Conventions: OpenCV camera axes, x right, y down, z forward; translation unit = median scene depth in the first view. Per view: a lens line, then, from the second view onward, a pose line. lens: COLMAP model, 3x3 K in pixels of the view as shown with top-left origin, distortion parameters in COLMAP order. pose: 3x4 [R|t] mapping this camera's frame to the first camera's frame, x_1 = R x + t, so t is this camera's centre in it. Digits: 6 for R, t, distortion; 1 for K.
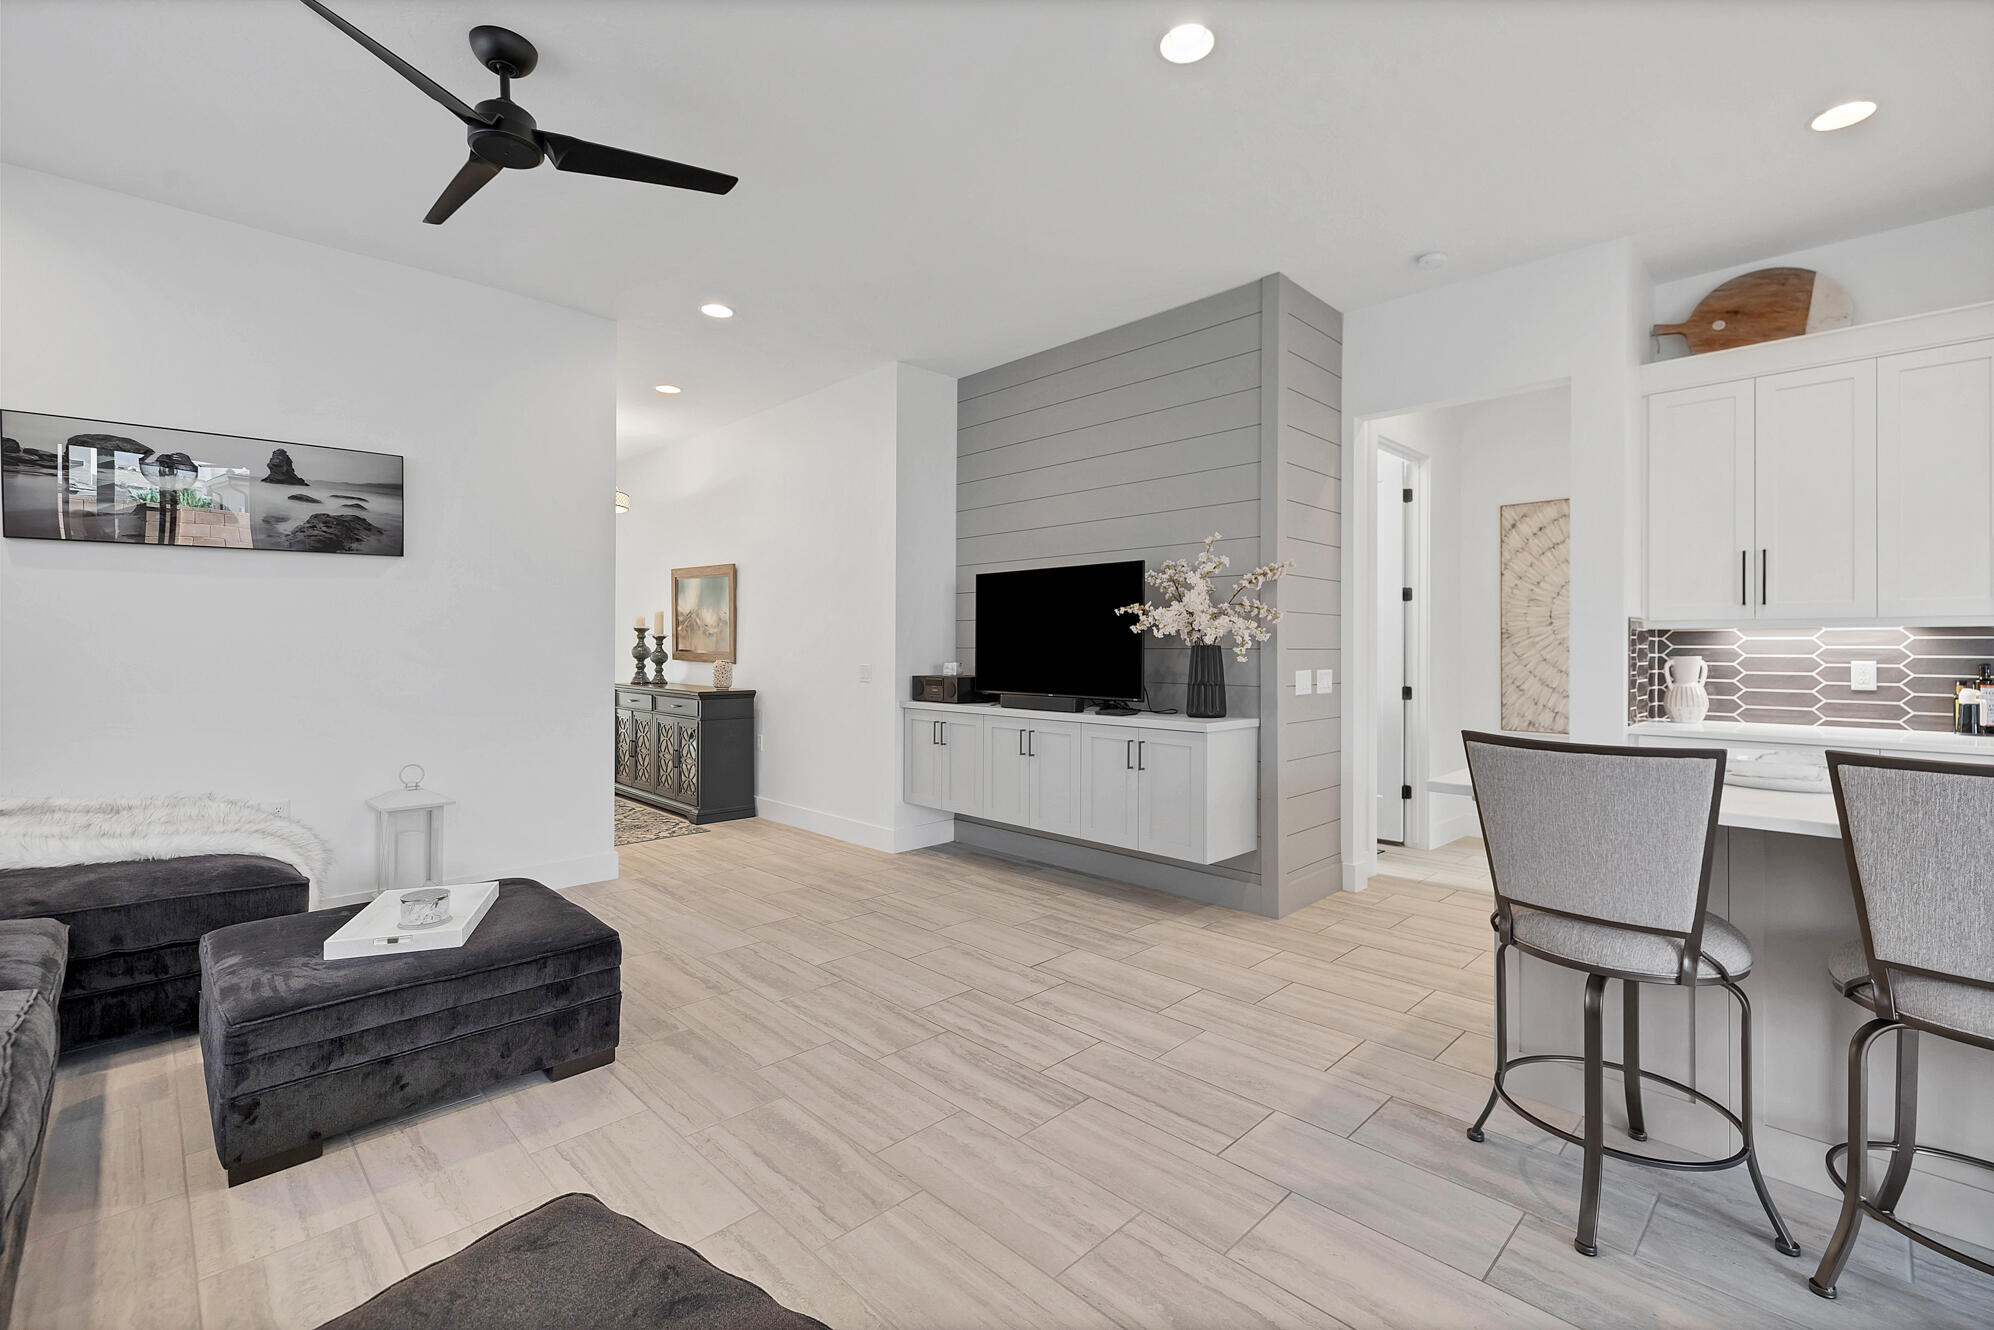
lens RADIAL K [[872.1, 0, 1006.6], [0, 872.1, 642.4], [0, 0, 1]] dist [0.004193, 0.000295]
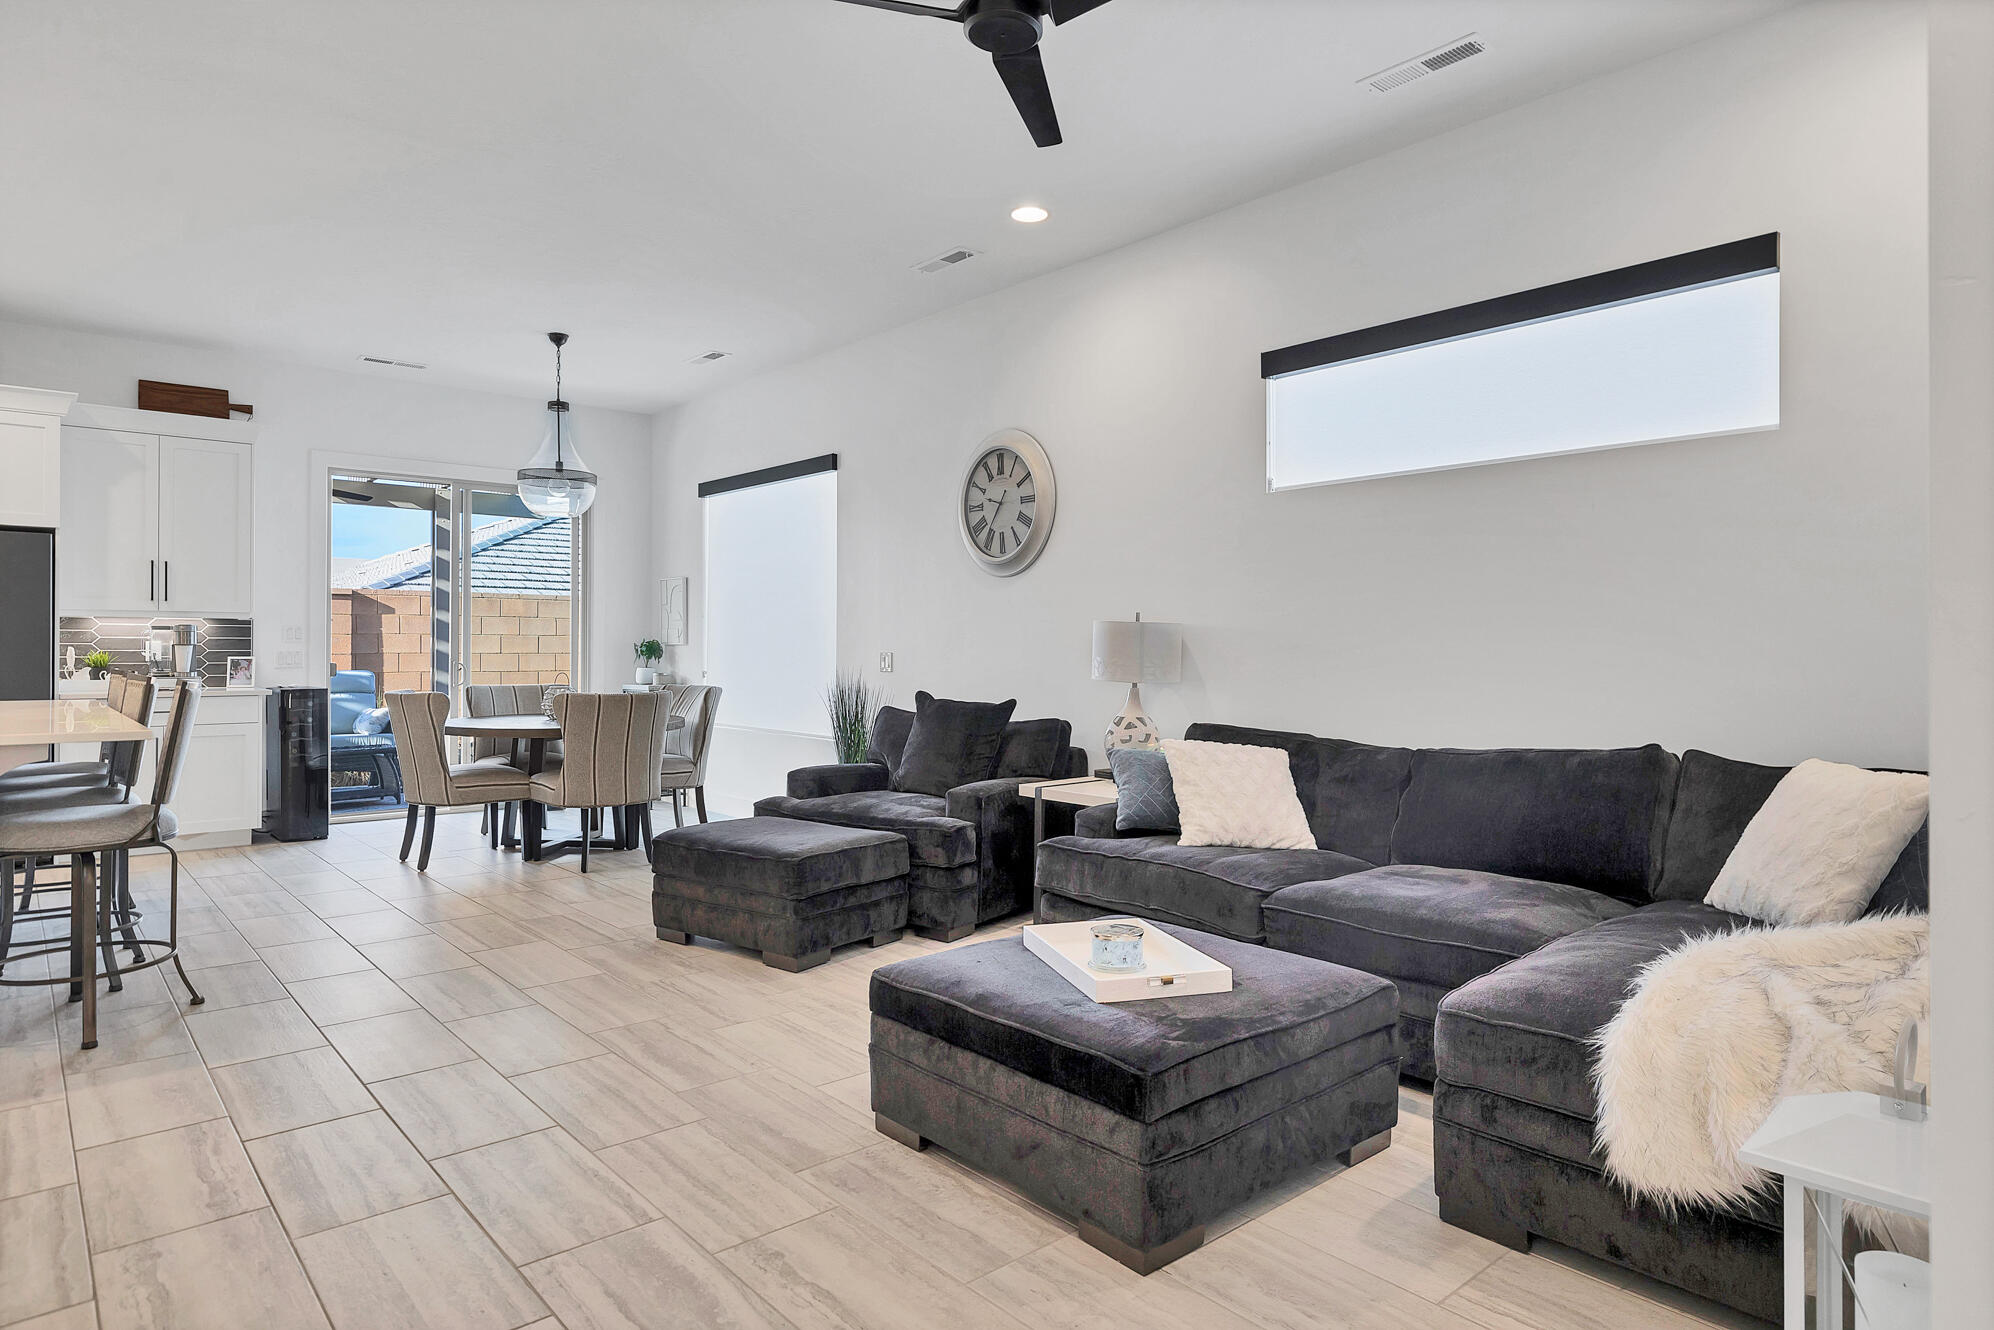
lens RADIAL K [[1135.8, 0, 1001.6], [0, 1135.8, 643.3], [0, 0, 1]] dist [-0.003363, -0.000792]
pose [[-0.997880, -0.006485, 0.064757, -0.431259], [-0.007380, 0.999881, -0.013578, 0.030927], [-0.064661, -0.014027, -0.997809, 1.400535]]
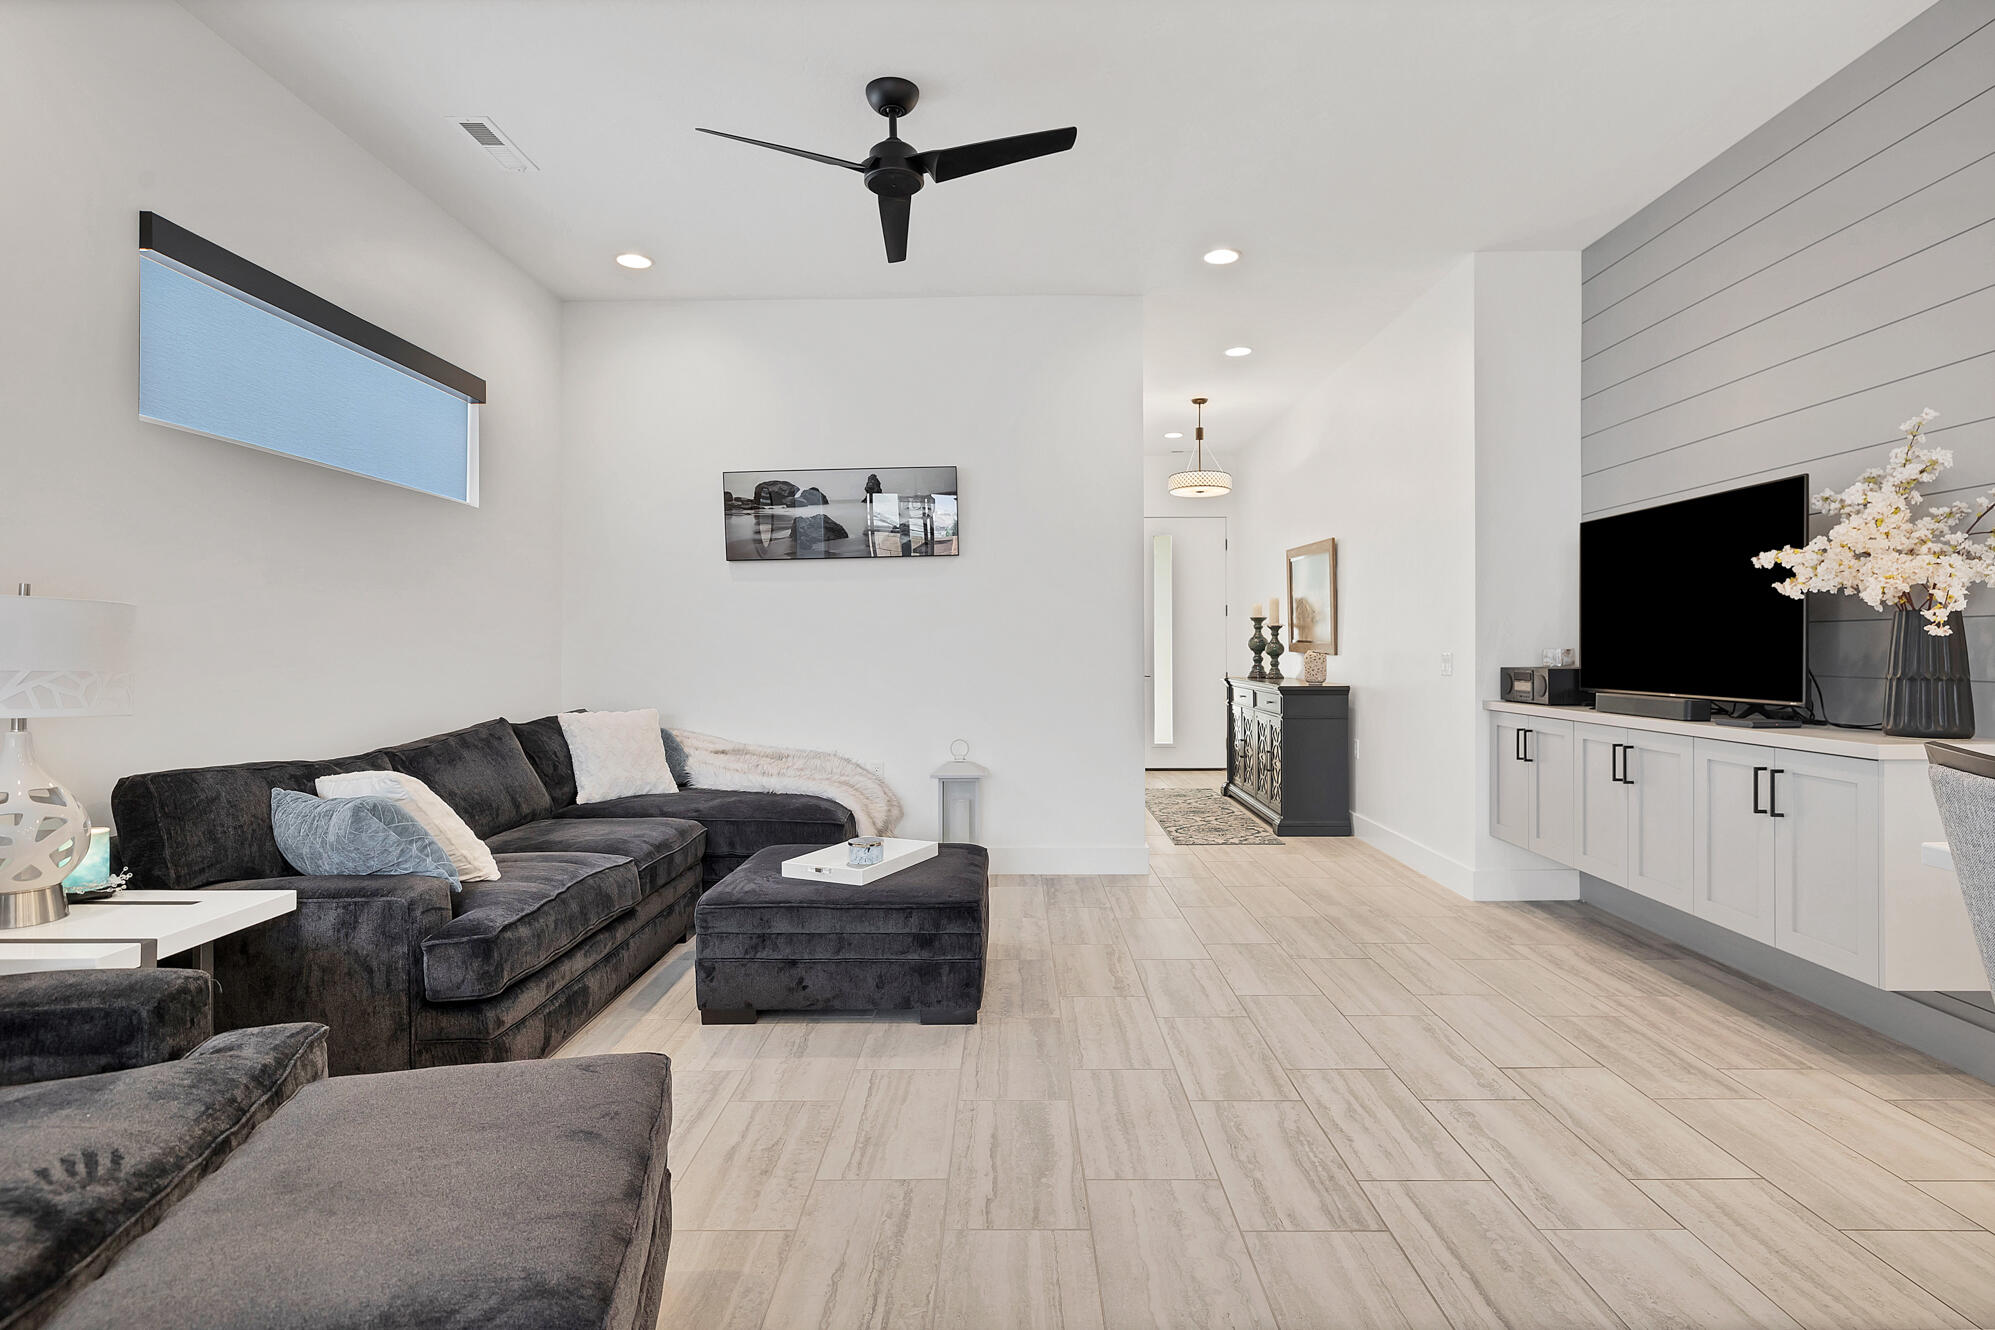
lens RADIAL K [[1023.0, 0, 1000.4], [0, 1023.0, 647.8], [0, 0, 1]] dist [-0.005676, 0.000643]
pose [[0.701510, -0.007624, -0.712619, 0.302536], [0.012146, 0.999925, 0.001259, 0.021348], [0.712556, -0.009538, 0.701550, 0.116956]]
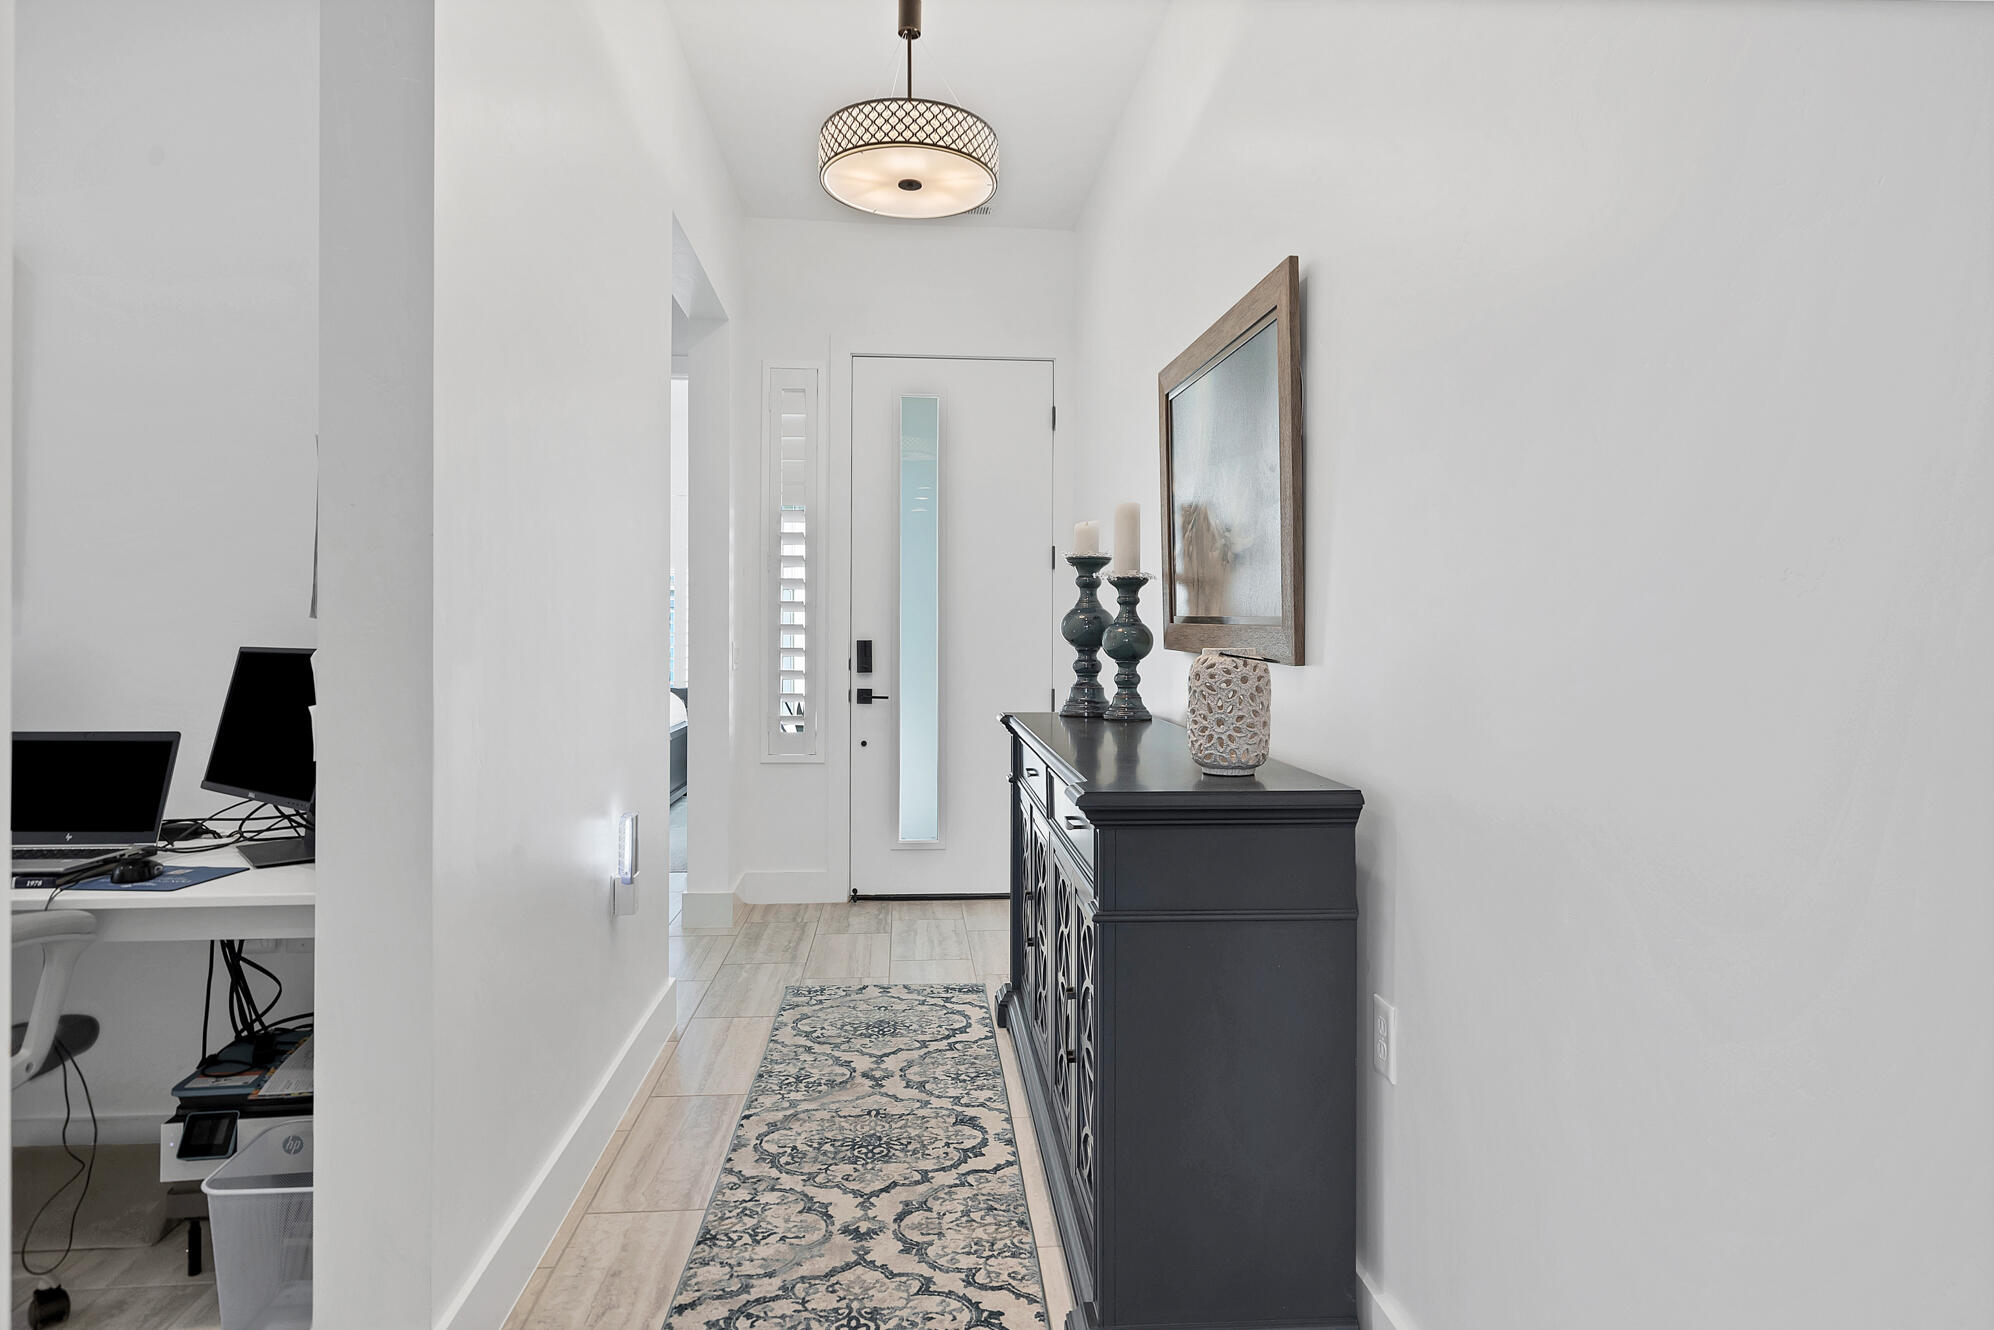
lens RADIAL K [[1135.8, 0, 1001.6], [0, 1135.8, 643.3], [0, 0, 1]] dist [-0.003363, -0.000792]
pose [[0.763749, -0.000515, -0.645513, -0.302961], [0.005880, 0.999964, 0.006160, 0.029194], [0.645486, -0.008500, 0.763724, 1.249581]]
